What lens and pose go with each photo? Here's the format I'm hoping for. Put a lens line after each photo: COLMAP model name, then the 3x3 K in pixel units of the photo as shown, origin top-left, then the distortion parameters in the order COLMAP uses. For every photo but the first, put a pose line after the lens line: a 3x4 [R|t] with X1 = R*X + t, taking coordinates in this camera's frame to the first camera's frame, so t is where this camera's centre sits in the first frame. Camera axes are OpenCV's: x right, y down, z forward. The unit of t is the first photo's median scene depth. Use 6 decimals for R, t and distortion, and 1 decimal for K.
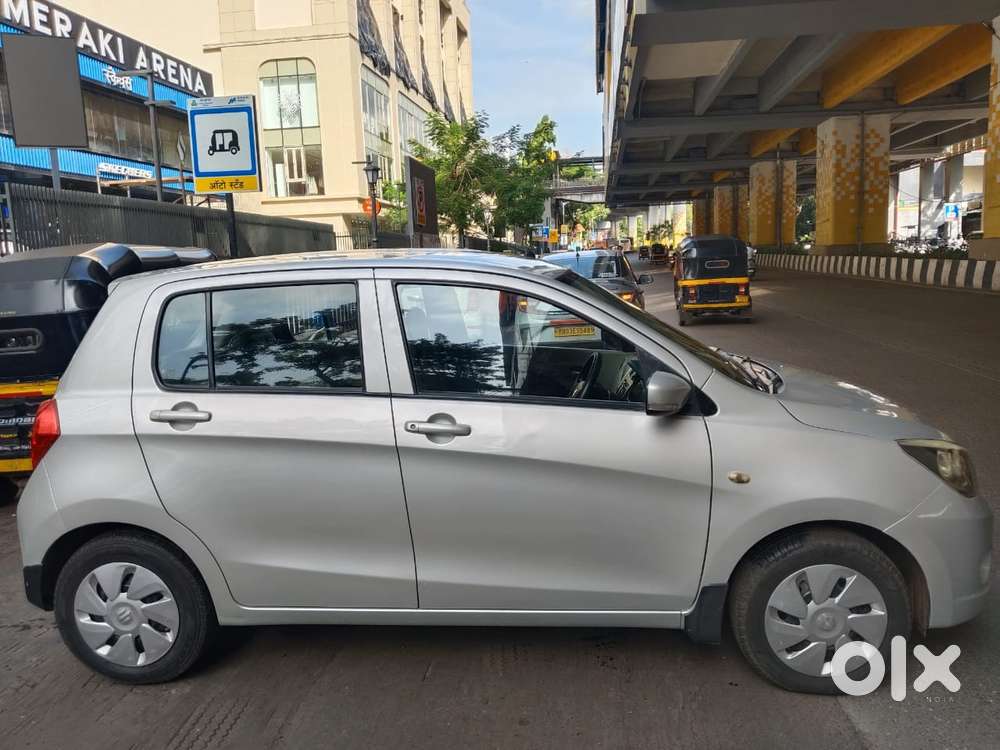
lens RADIAL K [[758.7, 0, 514.5], [0, 758.7, 377.6], [0, 0, 1]] dist [0.064556, -0.122772]
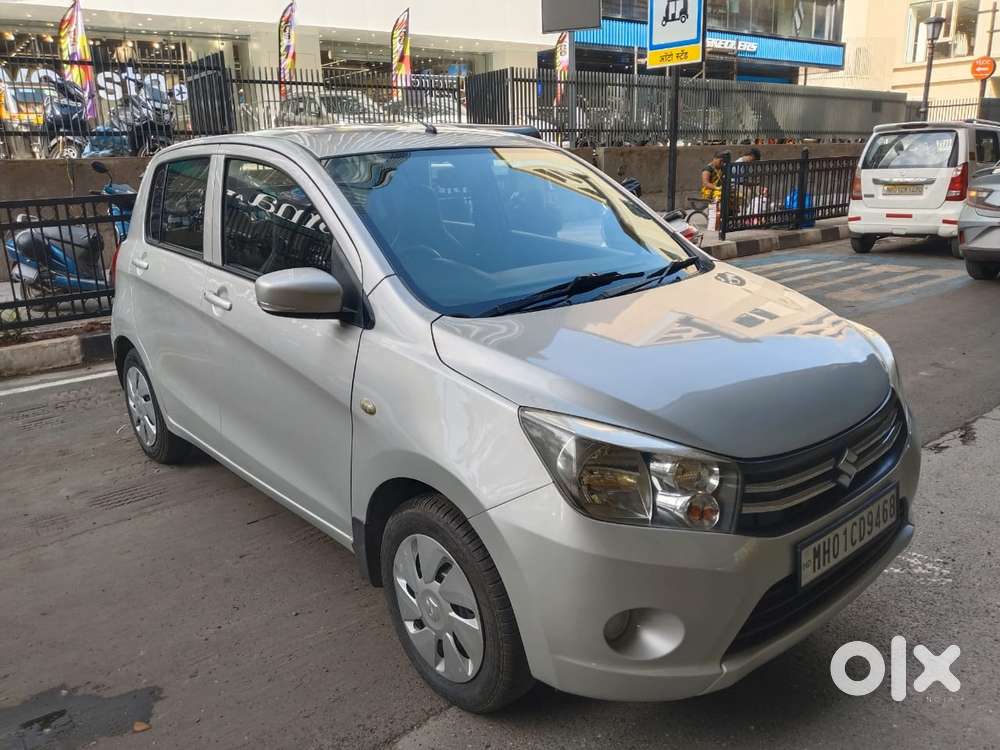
lens RADIAL K [[774.8, 0, 500.0], [0, 774.8, 375.0], [0, 0, 1]] dist [-0.026526, 0.008059]
pose [[0.720792, 0.200793, -0.663431, 0.198511], [-0.100100, 0.977244, 0.187016, -0.015470], [0.685886, -0.068390, 0.724489, 0.103295]]
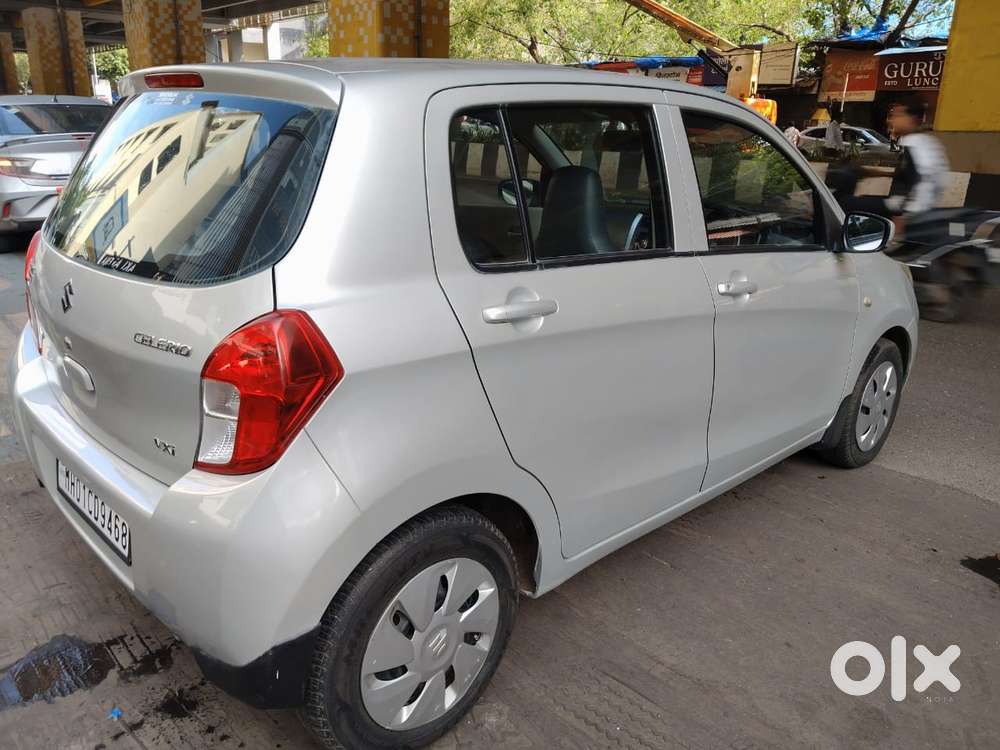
lens RADIAL K [[774.8, 0, 500.0], [0, 774.8, 375.0], [0, 0, 1]] dist [-0.026526, 0.008059]
pose [[0.672140, -0.177258, 0.718893, -0.200759], [0.064177, 0.981214, 0.181935, -0.002944], [-0.737638, -0.076149, 0.670889, 0.126330]]
